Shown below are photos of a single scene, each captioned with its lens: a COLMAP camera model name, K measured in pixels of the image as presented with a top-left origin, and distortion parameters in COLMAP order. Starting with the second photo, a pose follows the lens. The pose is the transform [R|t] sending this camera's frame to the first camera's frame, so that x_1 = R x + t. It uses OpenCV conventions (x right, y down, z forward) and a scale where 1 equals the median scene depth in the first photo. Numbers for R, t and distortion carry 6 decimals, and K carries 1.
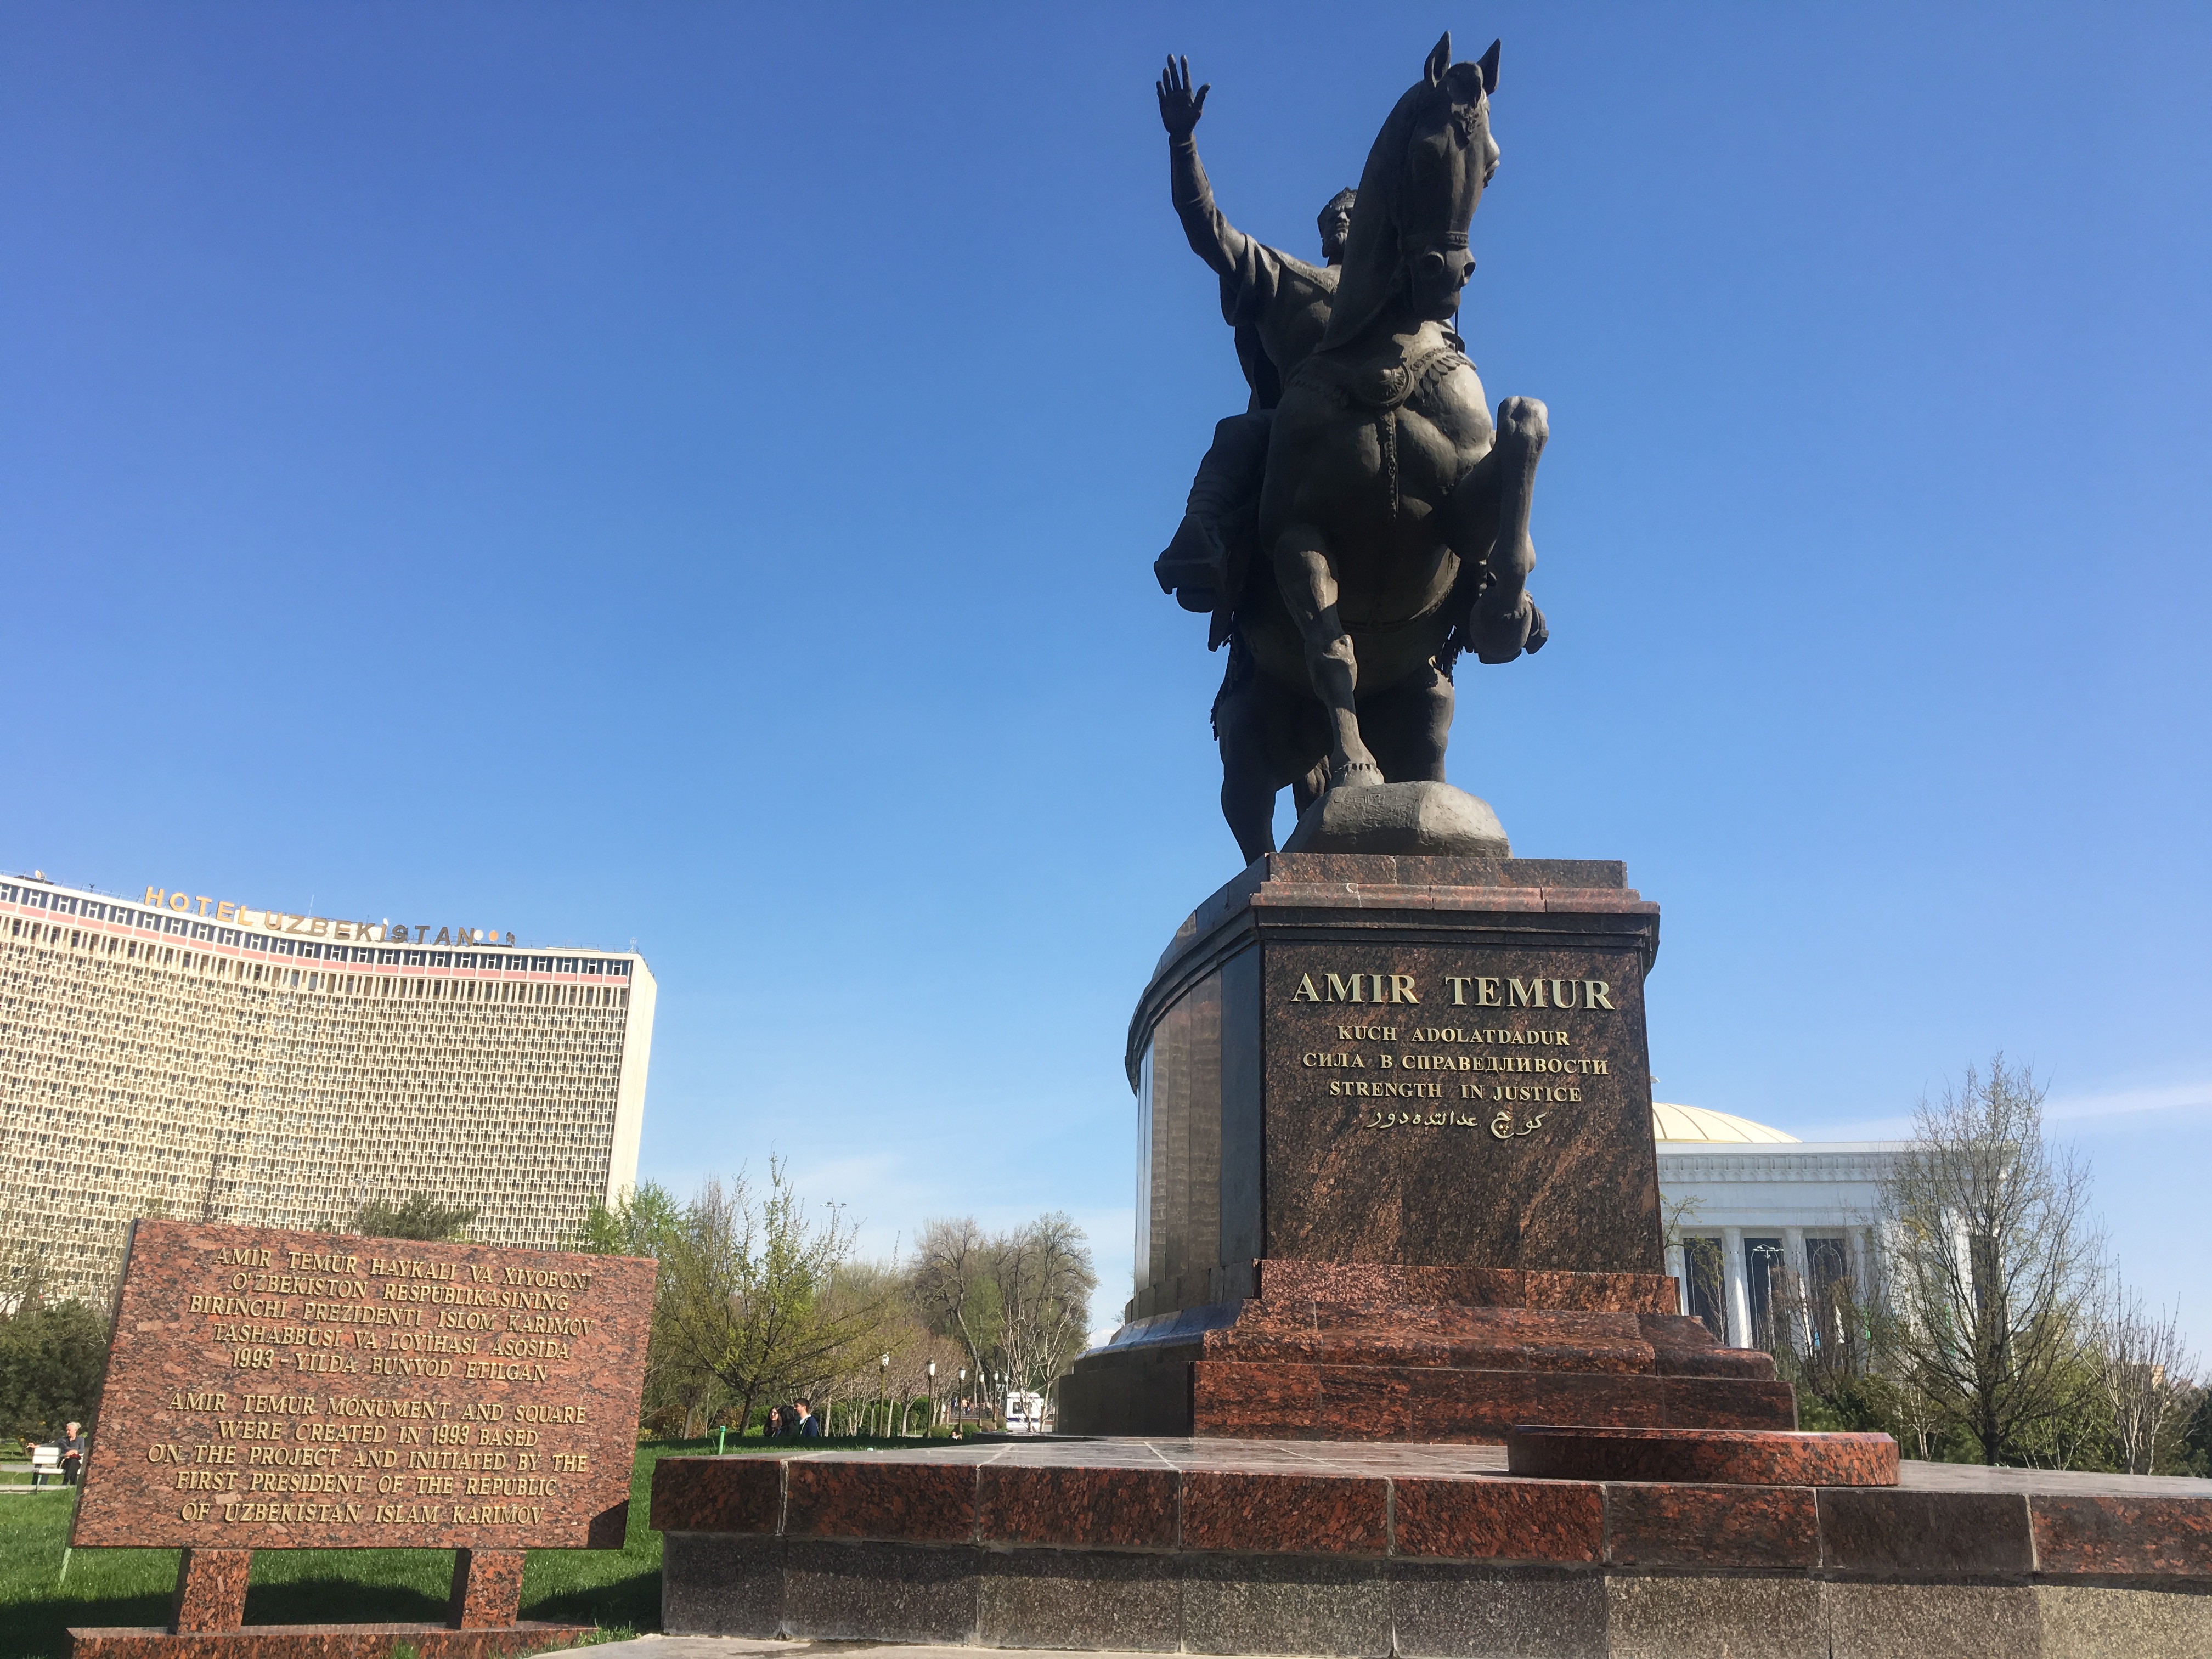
lens RADIAL K [[1855.8, 0, 1102.9], [0, 1855.8, 833.1], [0, 0, 1]] dist [0.084074, -0.137590]
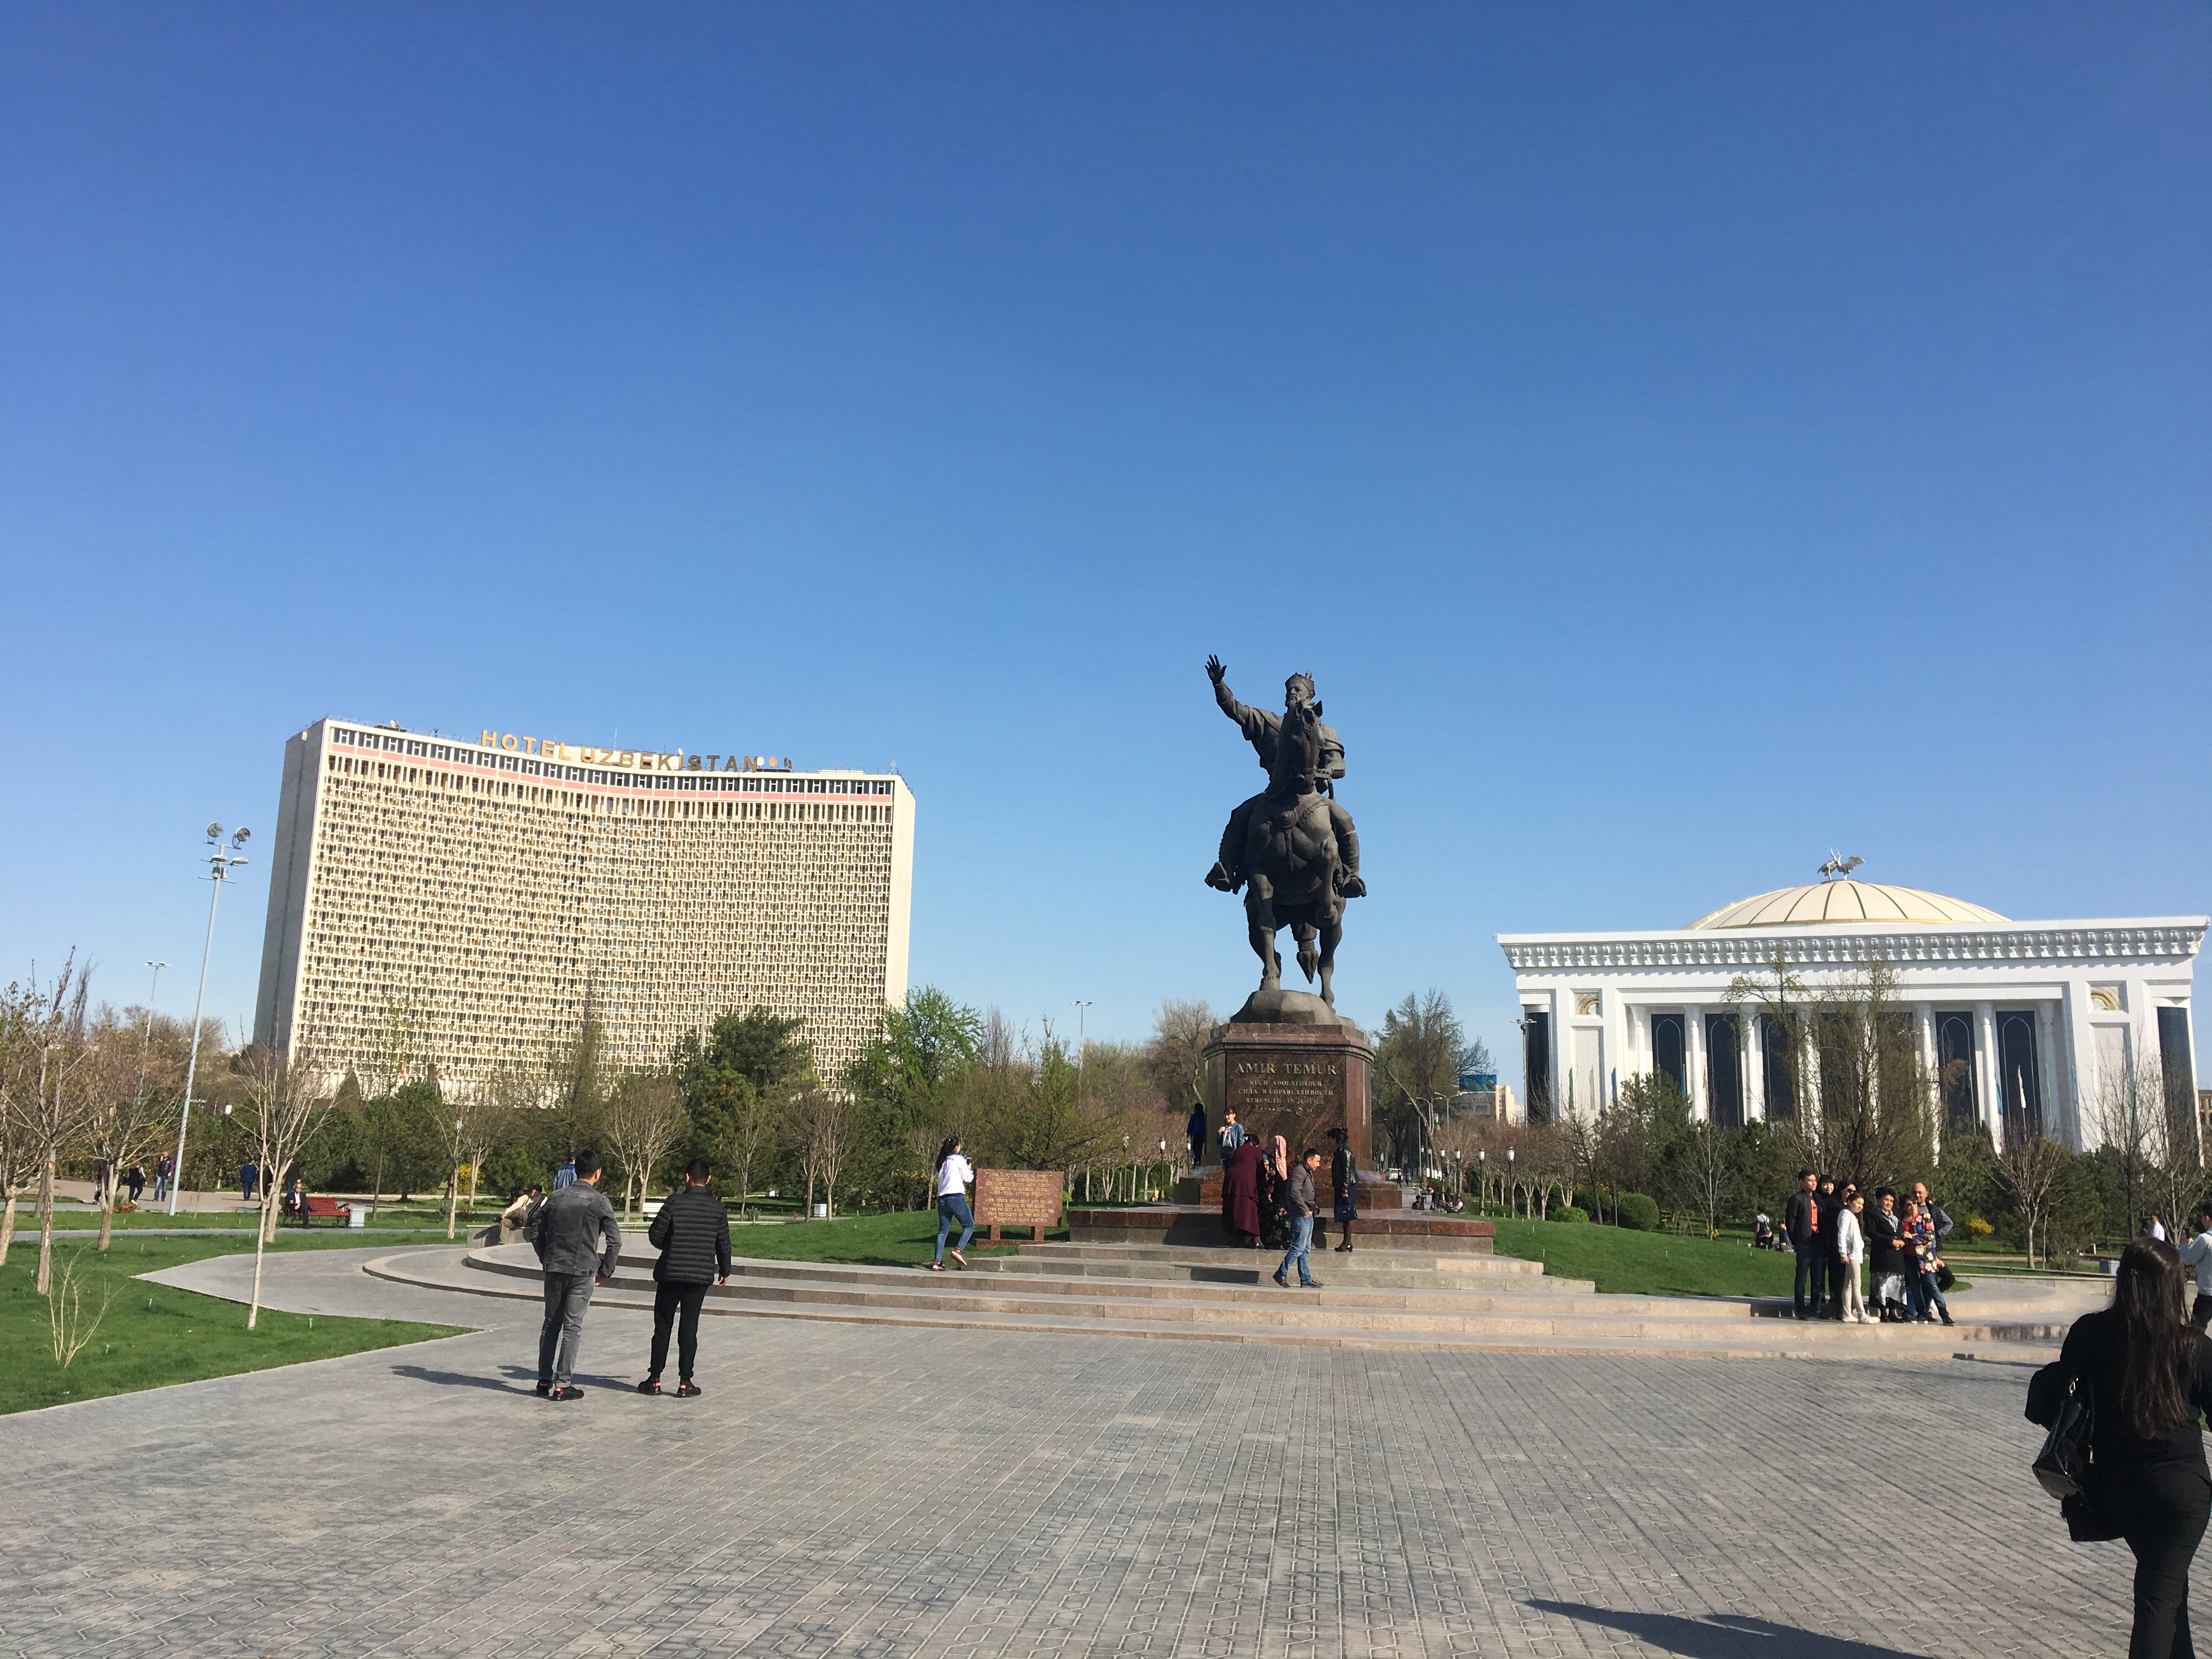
lens RADIAL K [[1855.8, 0, 1106.4], [0, 1855.8, 828.4], [0, 0, 1]] dist [0.084074, -0.137590]
pose [[0.992009, -0.024776, -0.123707, 0.283199], [0.039486, 0.992238, 0.117916, -0.699535], [0.119826, -0.121858, 0.985288, -2.090164]]
